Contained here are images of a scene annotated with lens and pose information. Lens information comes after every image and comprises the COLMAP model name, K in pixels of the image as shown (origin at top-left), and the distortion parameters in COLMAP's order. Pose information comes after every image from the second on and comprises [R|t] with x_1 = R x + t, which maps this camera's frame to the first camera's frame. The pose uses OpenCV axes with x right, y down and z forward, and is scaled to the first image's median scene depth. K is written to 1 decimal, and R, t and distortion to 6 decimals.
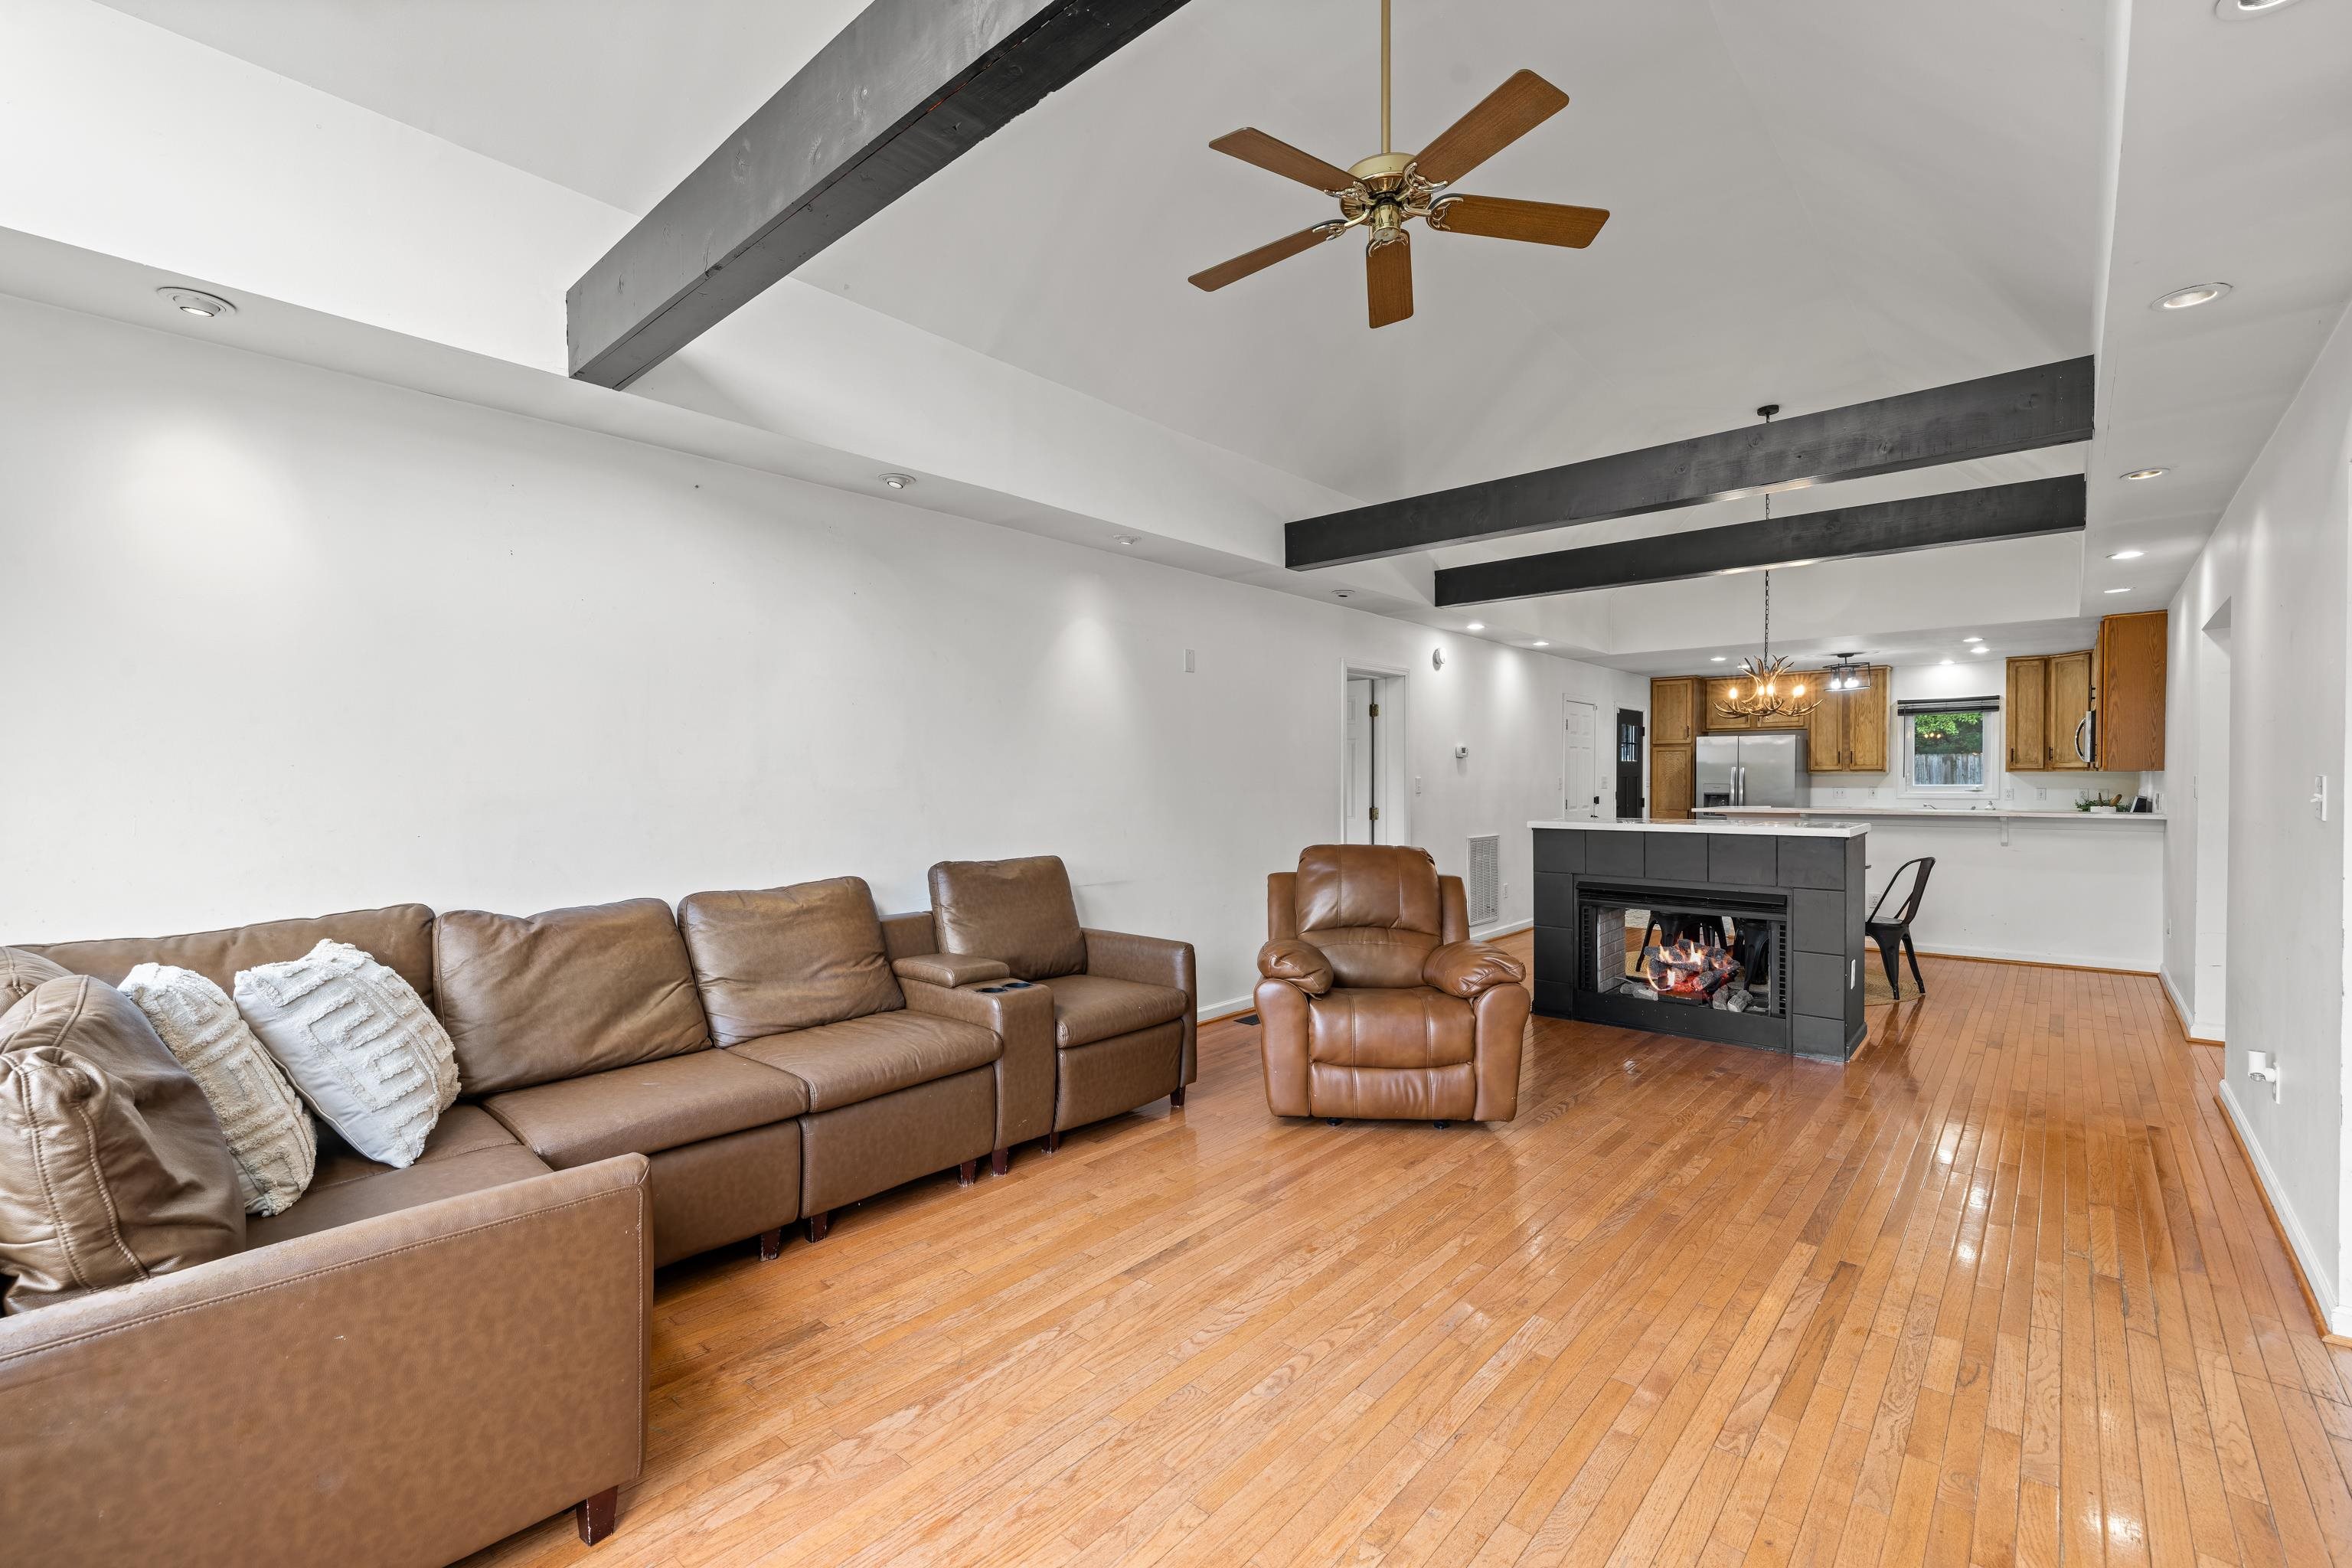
lens RADIAL K [[1002.5, 0, 1168.3], [0, 1002.5, 792.8], [0, 0, 1]] dist [0.000932, 0.000016]
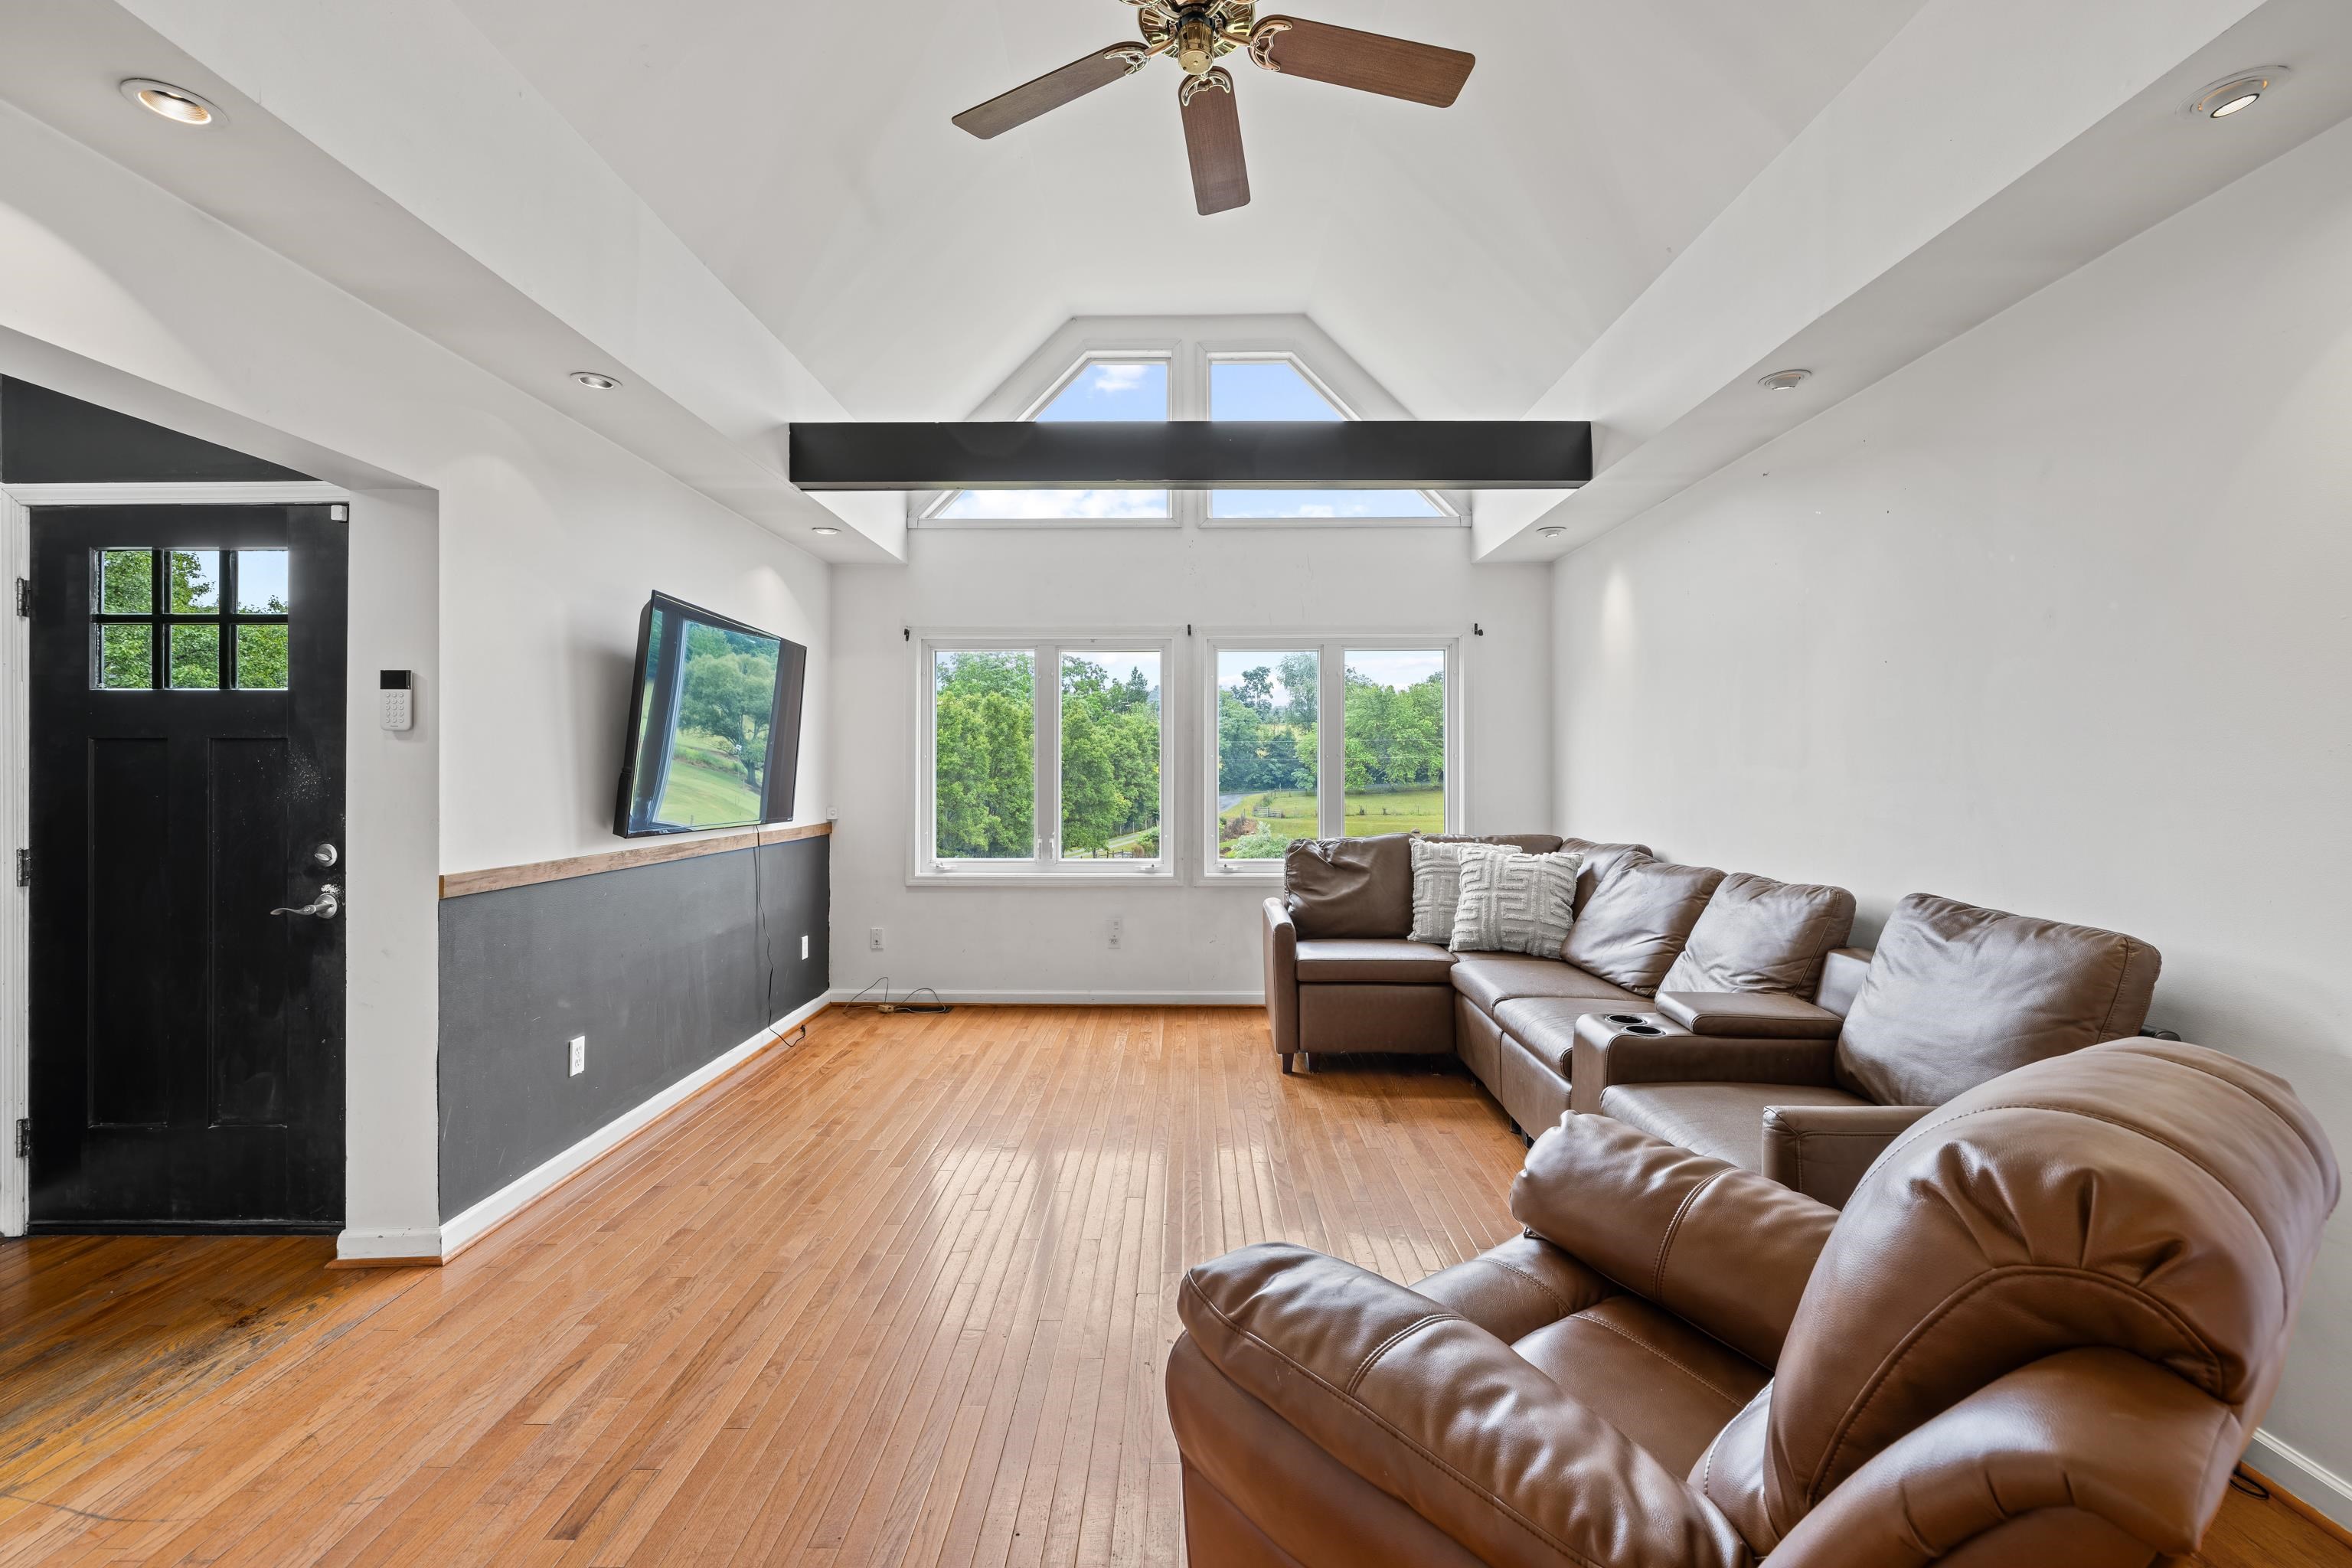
lens RADIAL K [[1002.5, 0, 1179.9], [0, 1002.5, 761.2], [0, 0, 1]] dist [0.000932, 0.000016]
pose [[-0.750758, -0.000143, -0.660577, 0.875555], [-0.005837, 0.999962, 0.006417, -0.023667], [0.660552, 0.008674, -0.750731, 1.873270]]
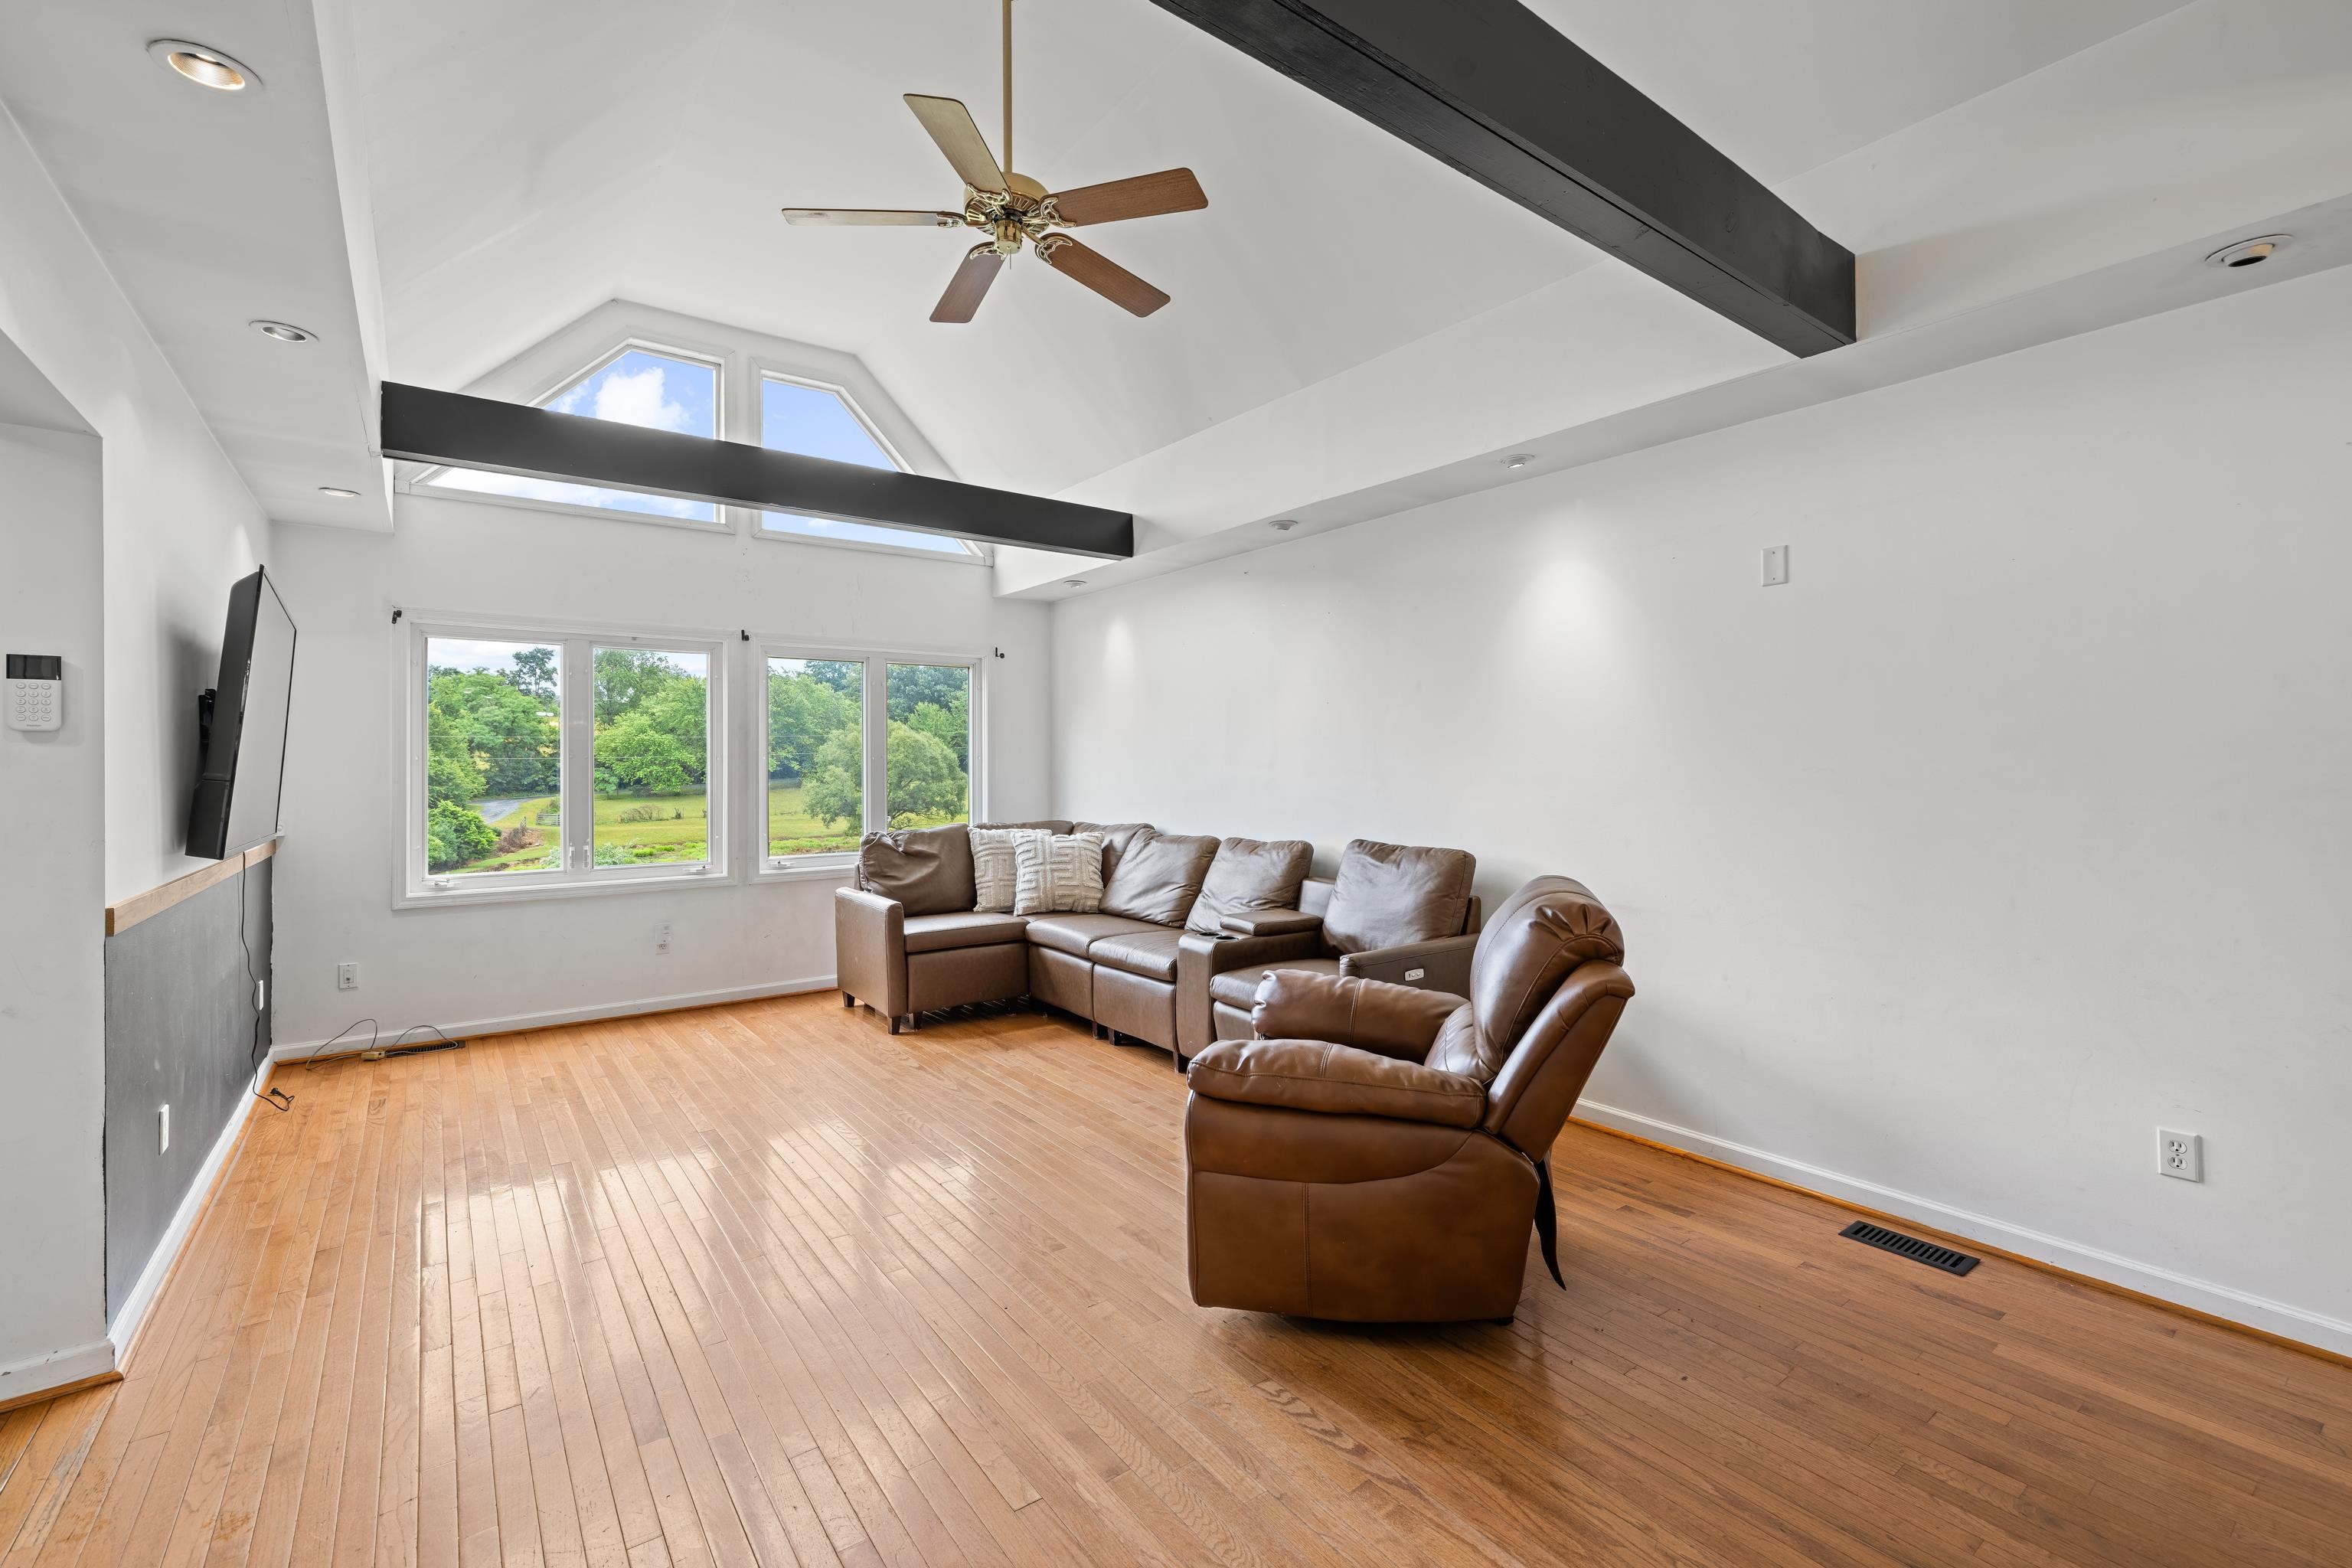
lens RADIAL K [[1002.5, 0, 1181.8], [0, 1002.5, 761.7], [0, 0, 1]] dist [0.000932, 0.000016]
pose [[-0.193891, 0.002440, -0.981020, 1.432889], [-0.007831, 0.999961, 0.004035, -0.029418], [0.980992, 0.008464, -0.193864, 1.643929]]
